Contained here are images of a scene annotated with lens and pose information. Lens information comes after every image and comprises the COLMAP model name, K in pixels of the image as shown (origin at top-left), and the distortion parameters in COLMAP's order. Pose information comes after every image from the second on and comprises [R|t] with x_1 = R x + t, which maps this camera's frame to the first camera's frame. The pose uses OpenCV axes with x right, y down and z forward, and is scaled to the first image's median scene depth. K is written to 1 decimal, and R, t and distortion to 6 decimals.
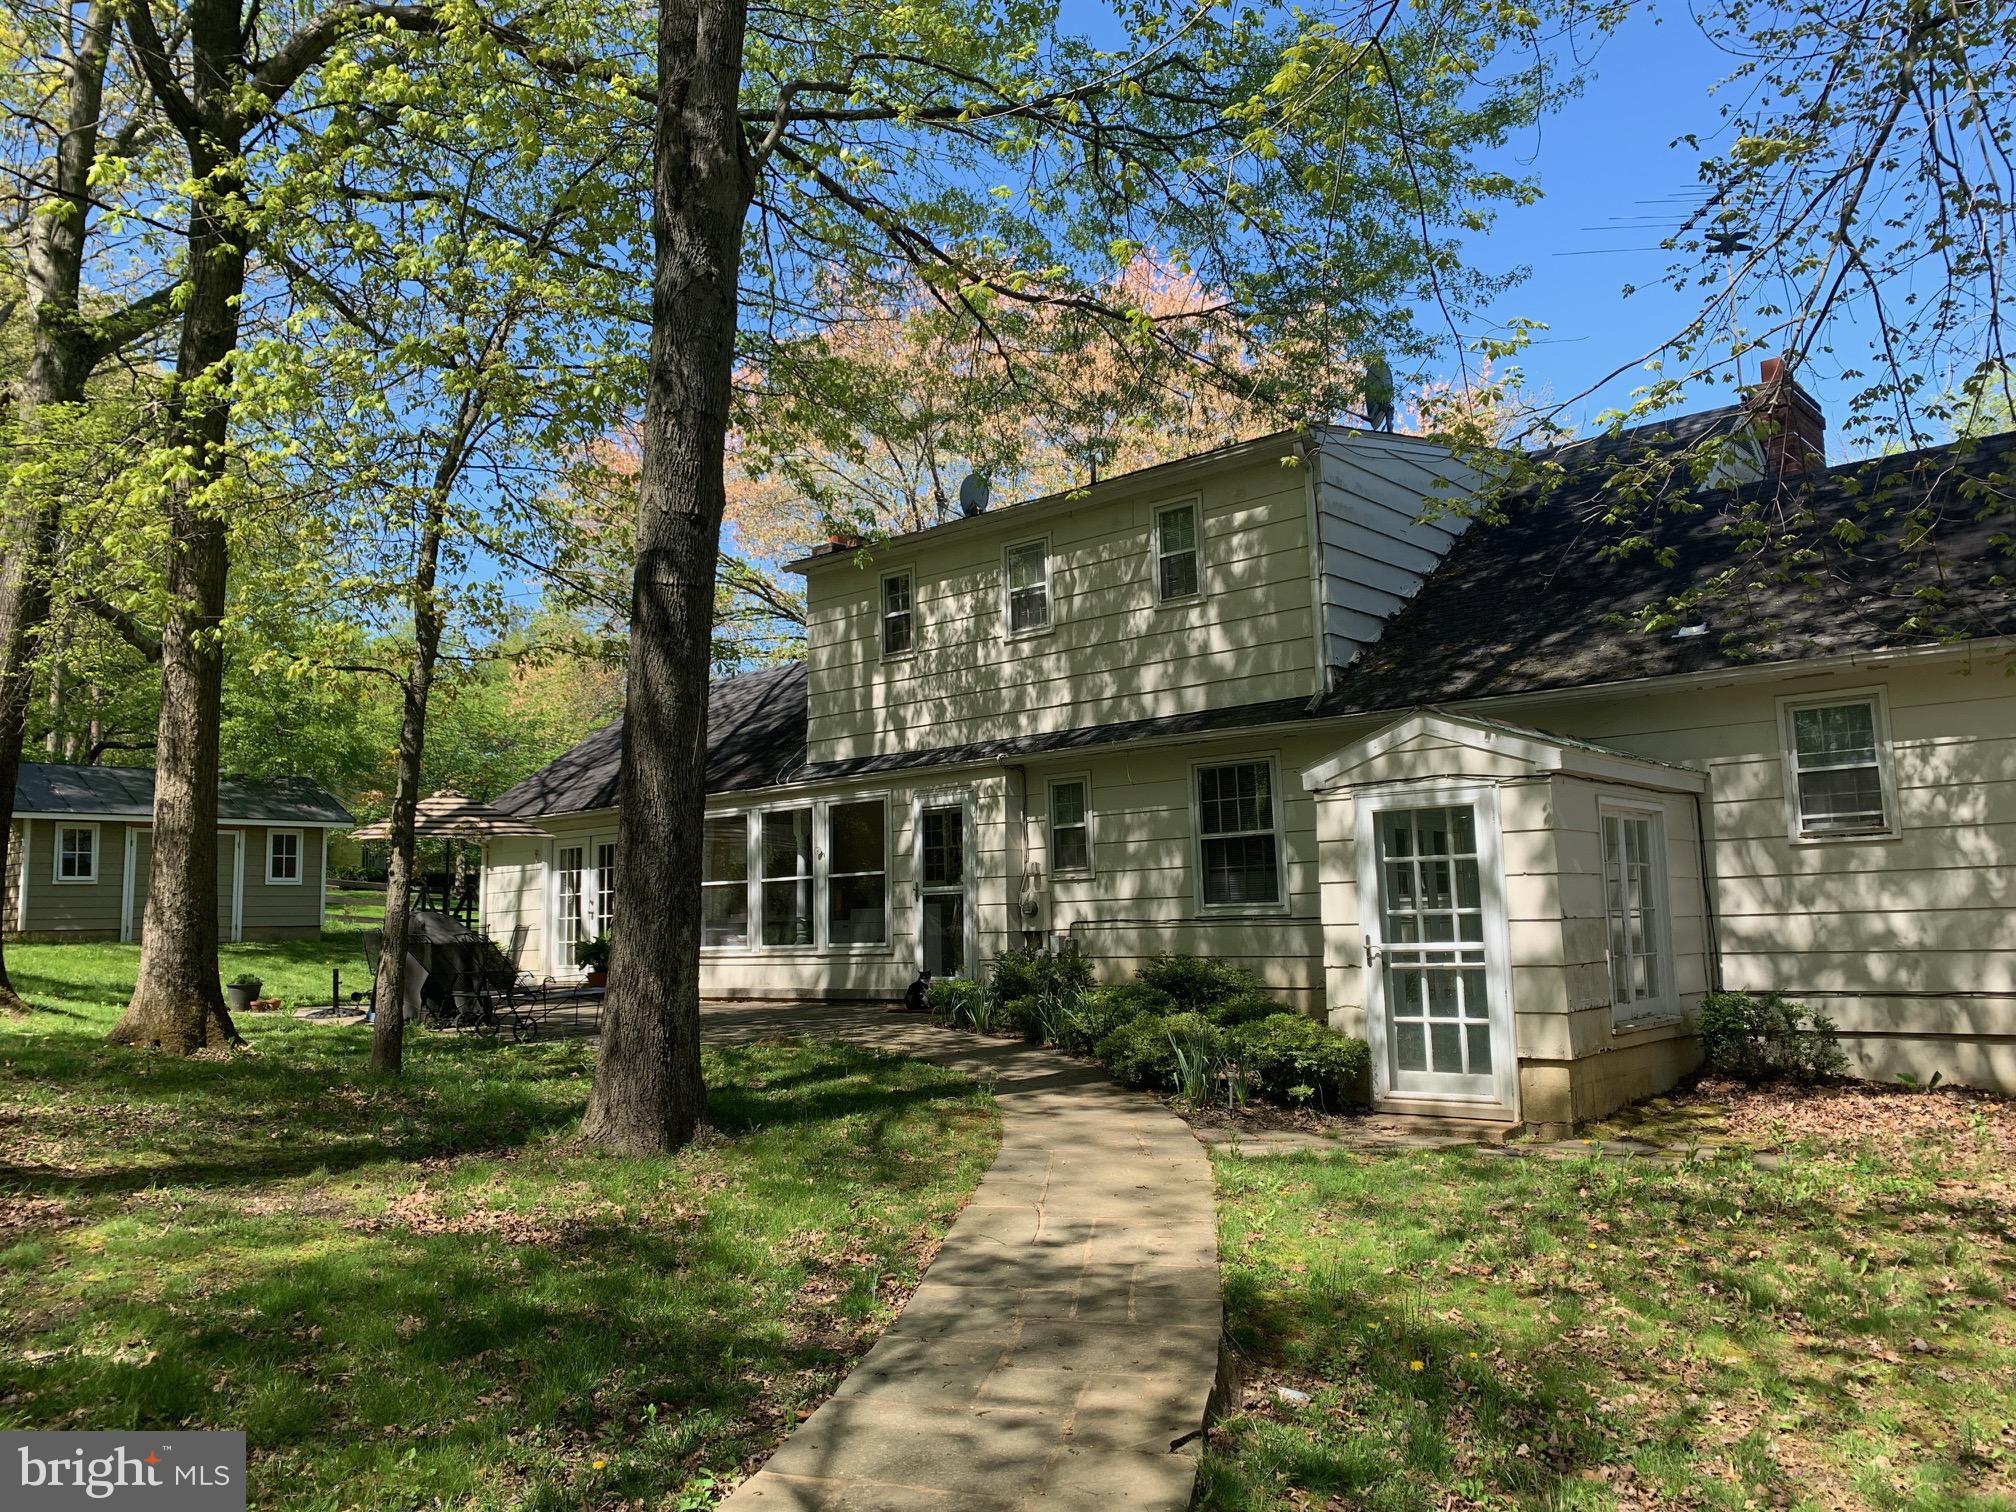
lens RADIAL K [[1534.6, 0, 1010.9], [0, 1534.6, 702.7], [0, 0, 1]] dist [0.050014, -0.003958]
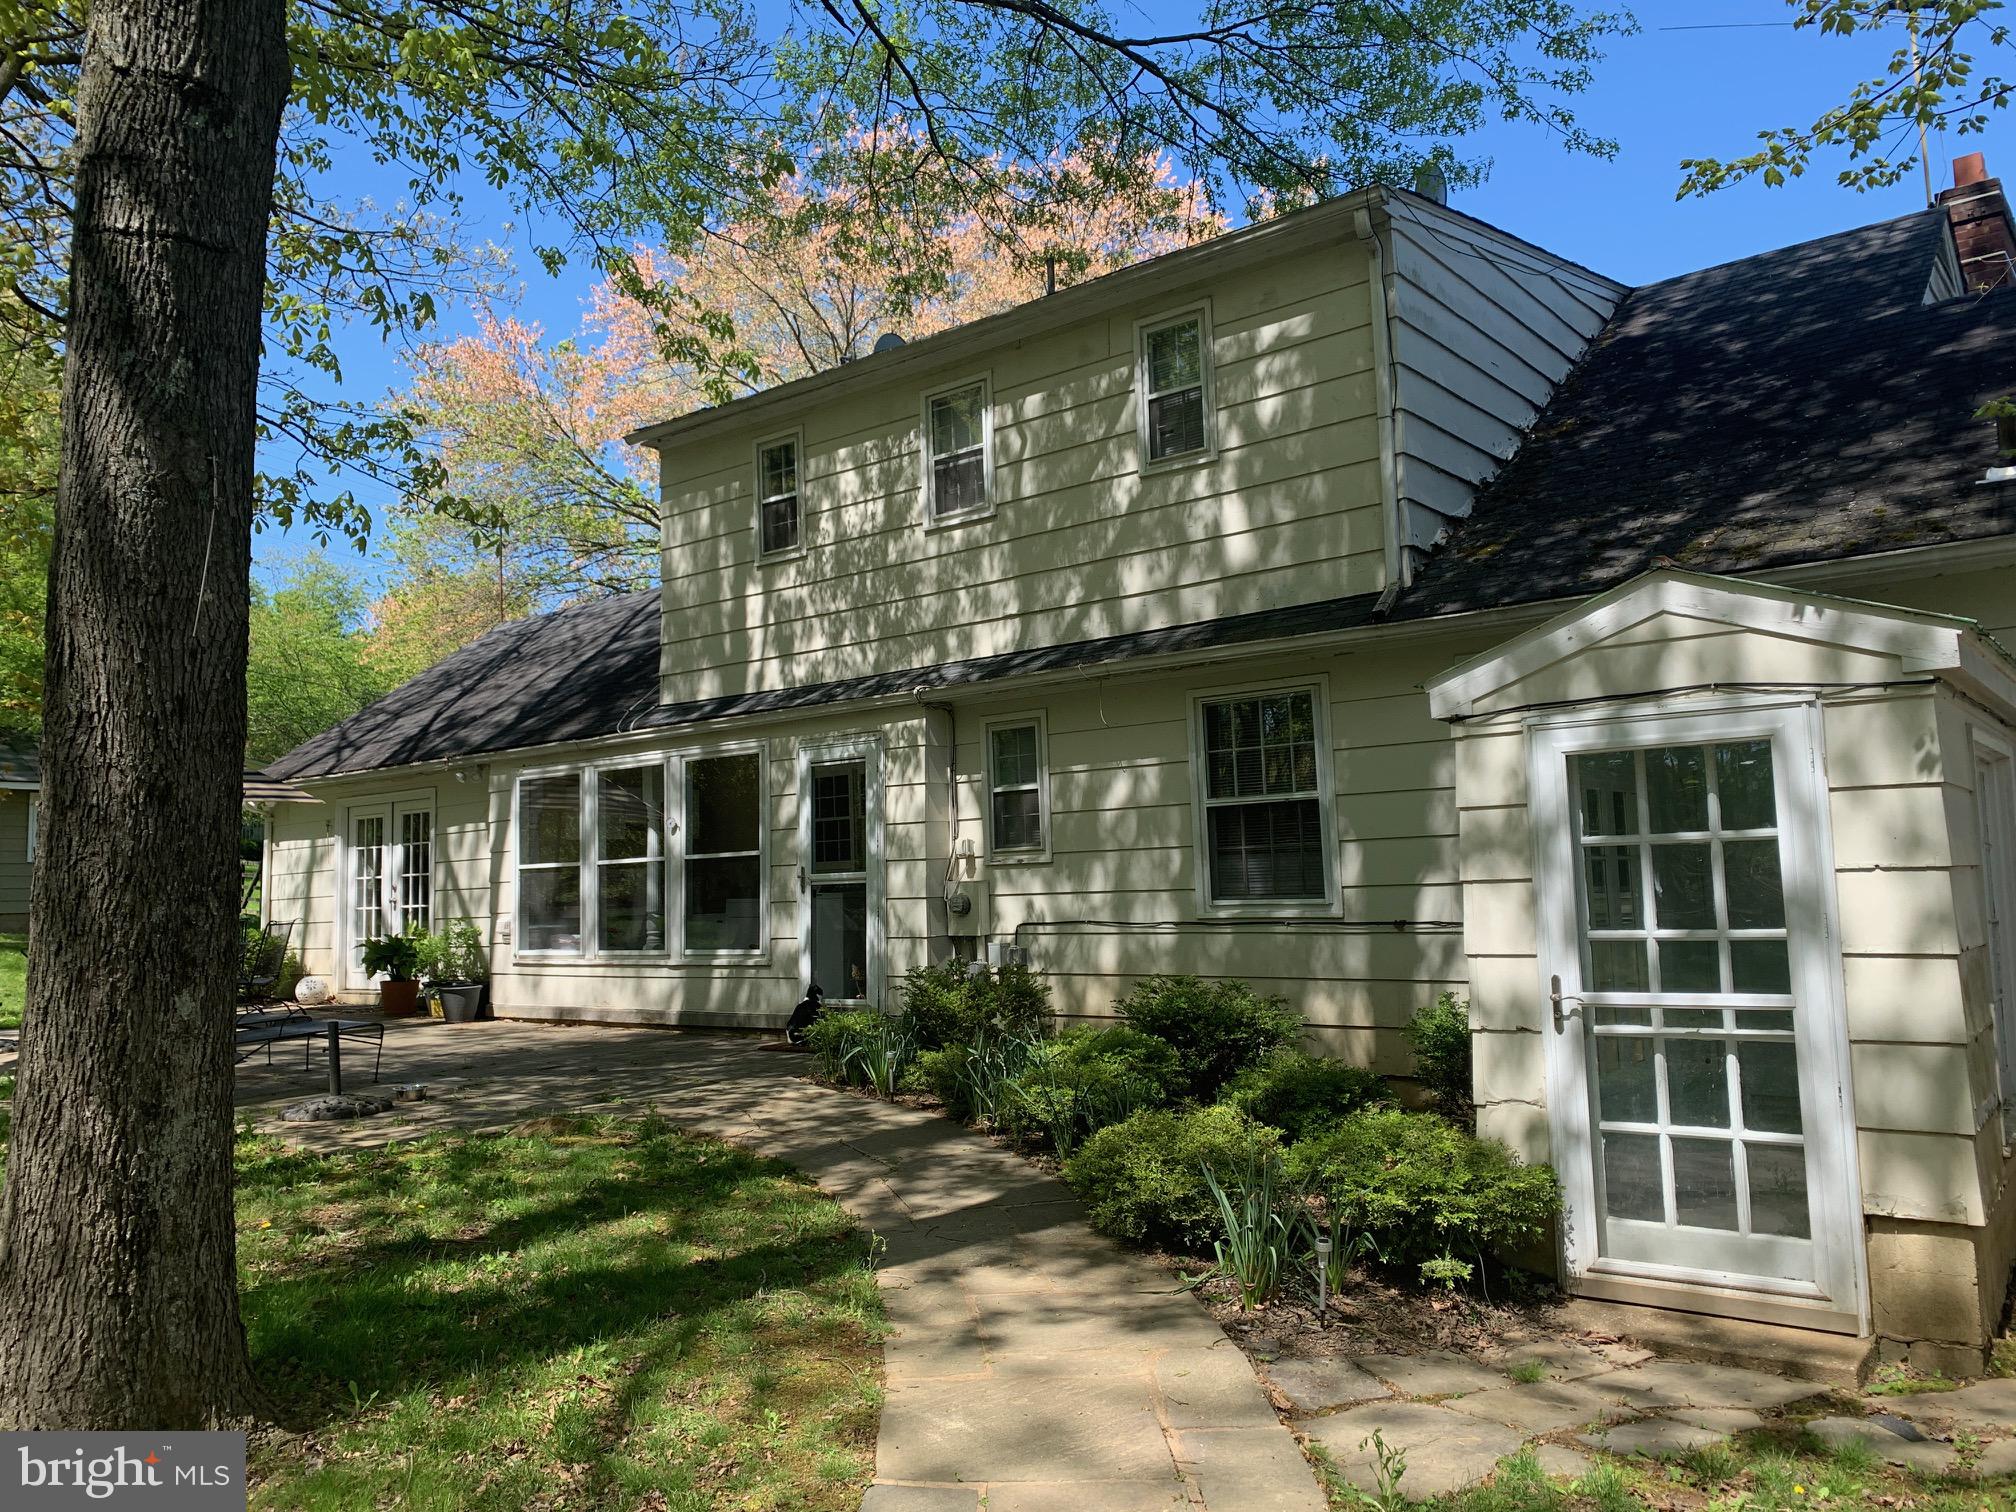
lens RADIAL K [[1488.1, 0, 1014.0], [0, 1488.1, 713.8], [0, 0, 1]] dist [0.008709, 0.001795]
pose [[0.999180, 0.003569, 0.040324, 0.009546], [-0.004547, 0.999697, 0.024177, 0.029362], [-0.040226, -0.024340, 0.998894, 0.314724]]
